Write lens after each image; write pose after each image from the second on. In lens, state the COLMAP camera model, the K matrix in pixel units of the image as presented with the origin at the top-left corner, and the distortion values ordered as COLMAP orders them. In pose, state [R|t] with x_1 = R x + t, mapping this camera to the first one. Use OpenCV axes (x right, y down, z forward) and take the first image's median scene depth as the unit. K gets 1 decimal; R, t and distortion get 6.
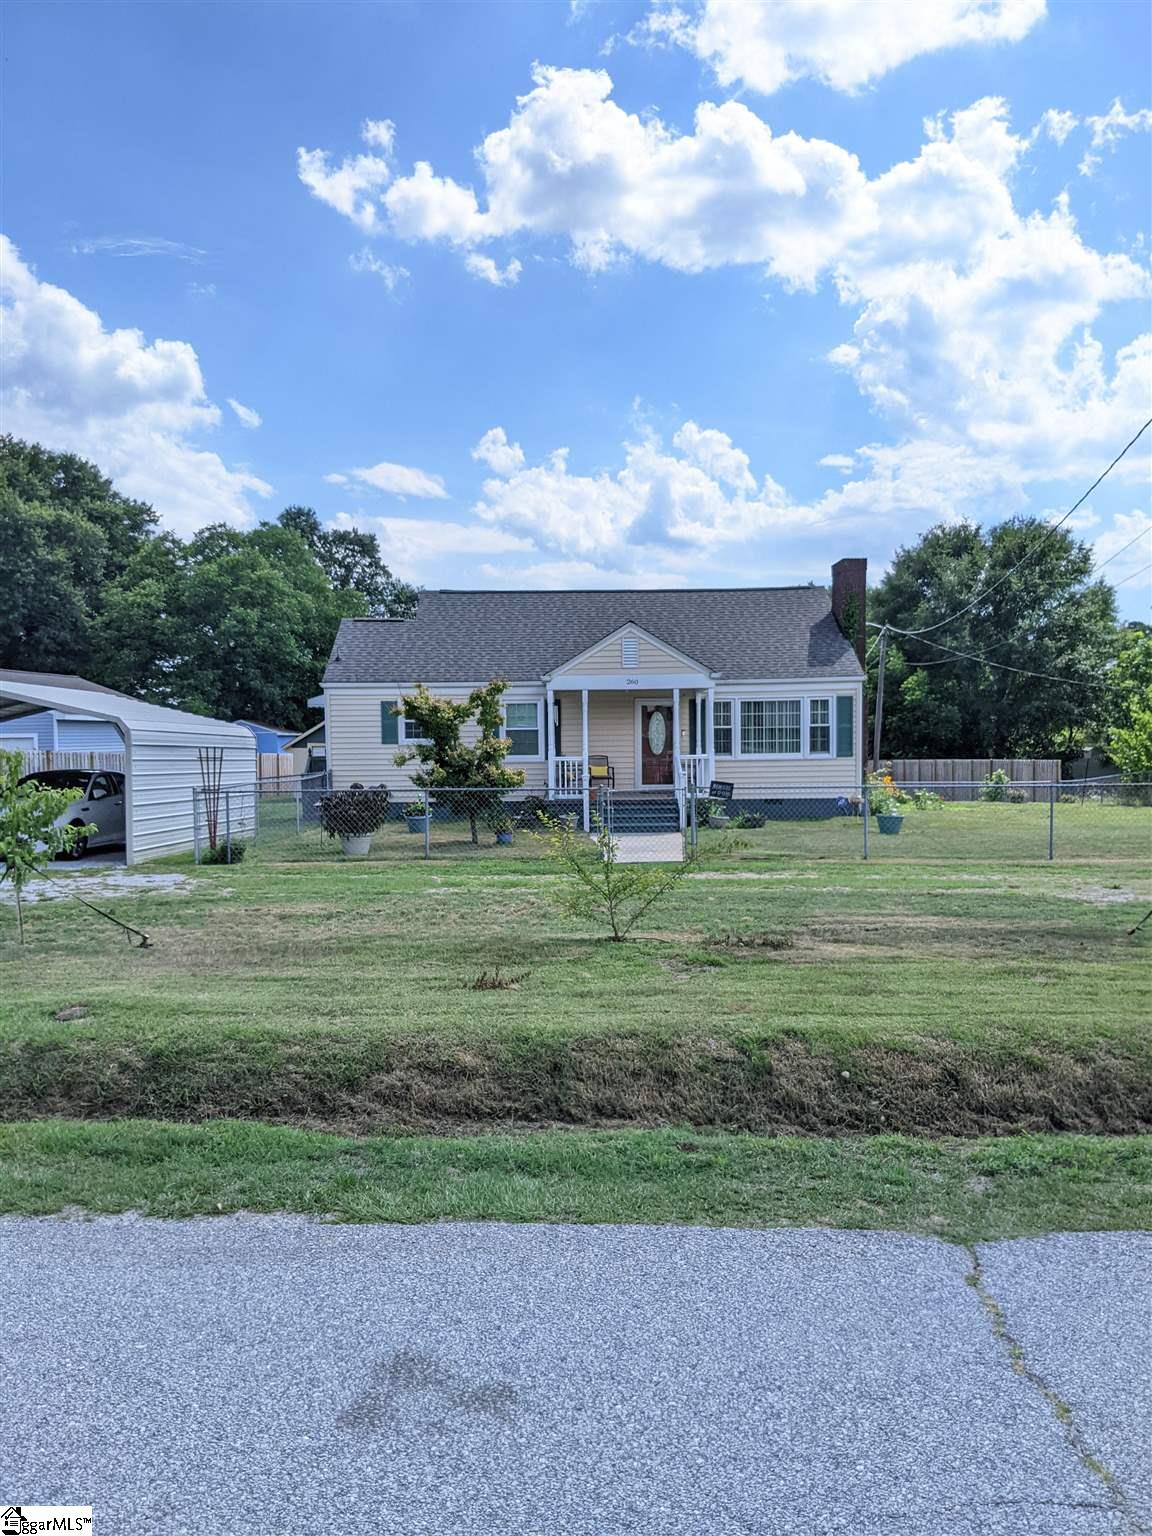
lens RADIAL K [[1227.9, 0, 555.4], [0, 1227.9, 773.5], [0, 0, 1]] dist [0.078849, -0.161435]
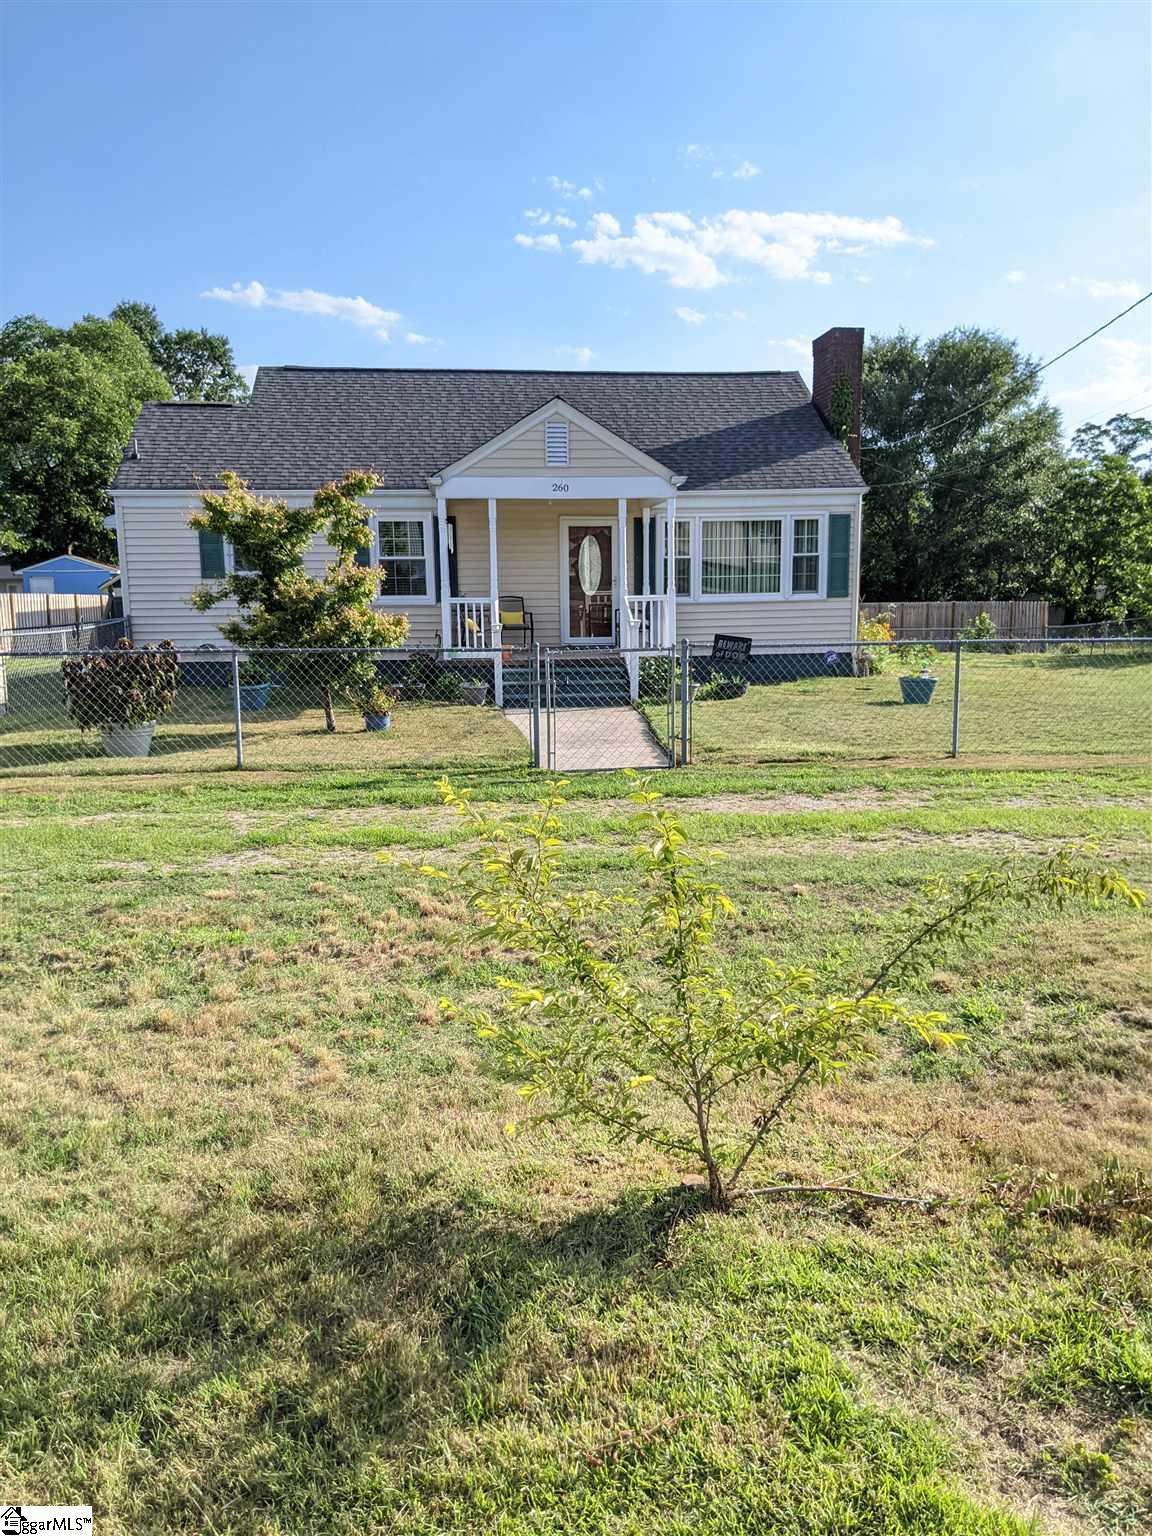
lens RADIAL K [[1211.6, 0, 576.0], [0, 1211.6, 768.0], [0, 0, 1]] dist [0.128386, -0.147822]
pose [[0.994145, -0.015715, 0.106905, -0.004537], [0.002660, 0.992627, 0.121176, -0.000979], [-0.108021, -0.120182, 0.986858, 0.277268]]
